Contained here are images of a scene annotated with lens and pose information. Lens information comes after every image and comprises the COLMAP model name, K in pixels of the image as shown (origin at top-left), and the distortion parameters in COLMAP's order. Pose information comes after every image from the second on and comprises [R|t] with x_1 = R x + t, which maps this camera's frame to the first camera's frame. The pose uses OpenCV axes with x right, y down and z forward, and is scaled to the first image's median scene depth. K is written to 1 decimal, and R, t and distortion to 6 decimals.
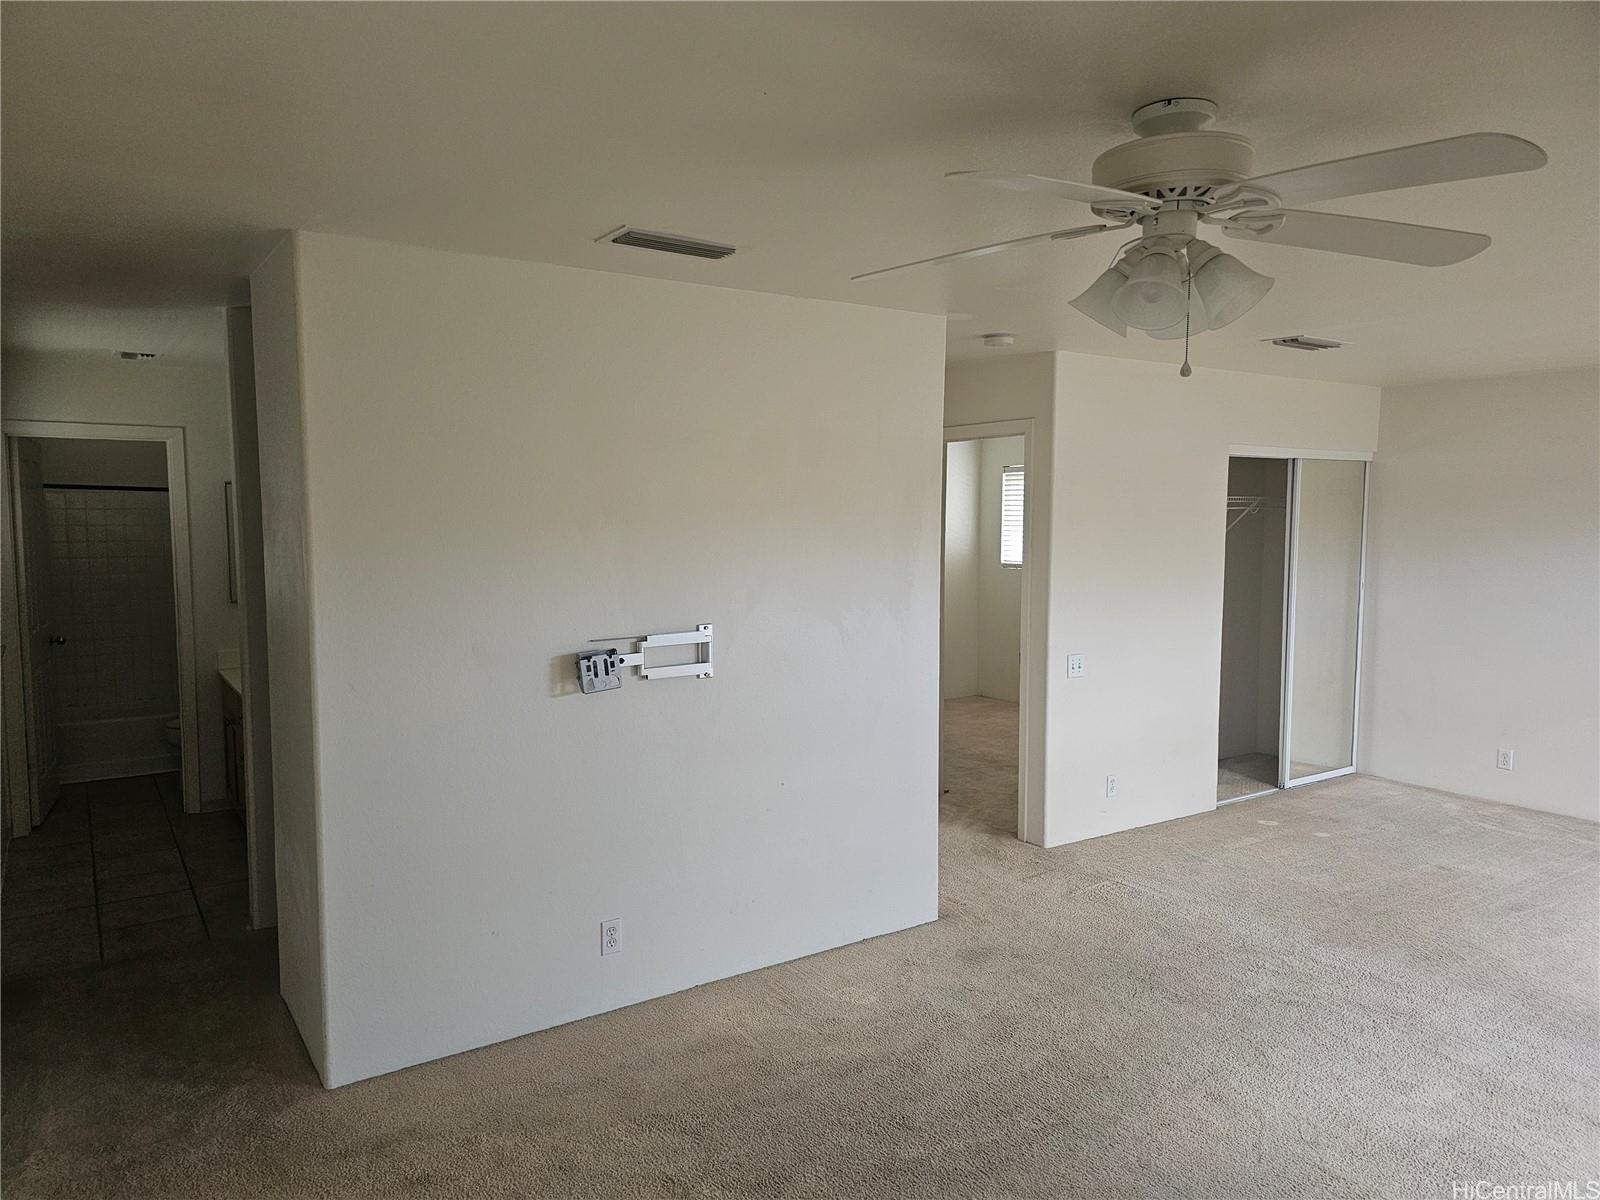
lens RADIAL K [[1055.2, 0, 800.0], [0, 1055.2, 600.0], [0, 0, 1]] dist [0.112781, -0.143269]
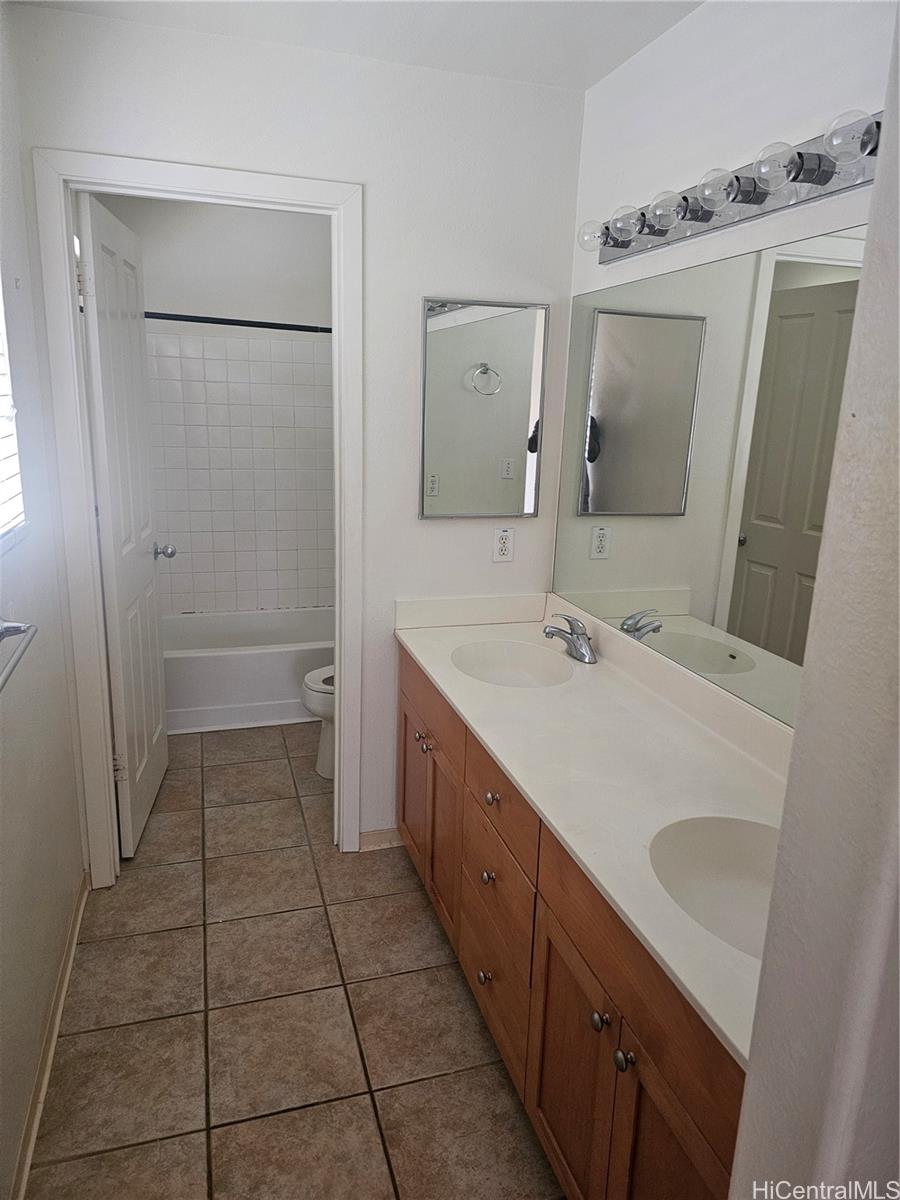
lens RADIAL K [[791.4, 0, 450.0], [0, 791.4, 600.0], [0, 0, 1]] dist [0.112781, -0.143269]
pose [[0.955192, 0.107543, -0.275759, -0.402688], [-0.057735, 0.981459, 0.182772, -0.037401], [0.290302, -0.158661, 0.943690, 0.613377]]
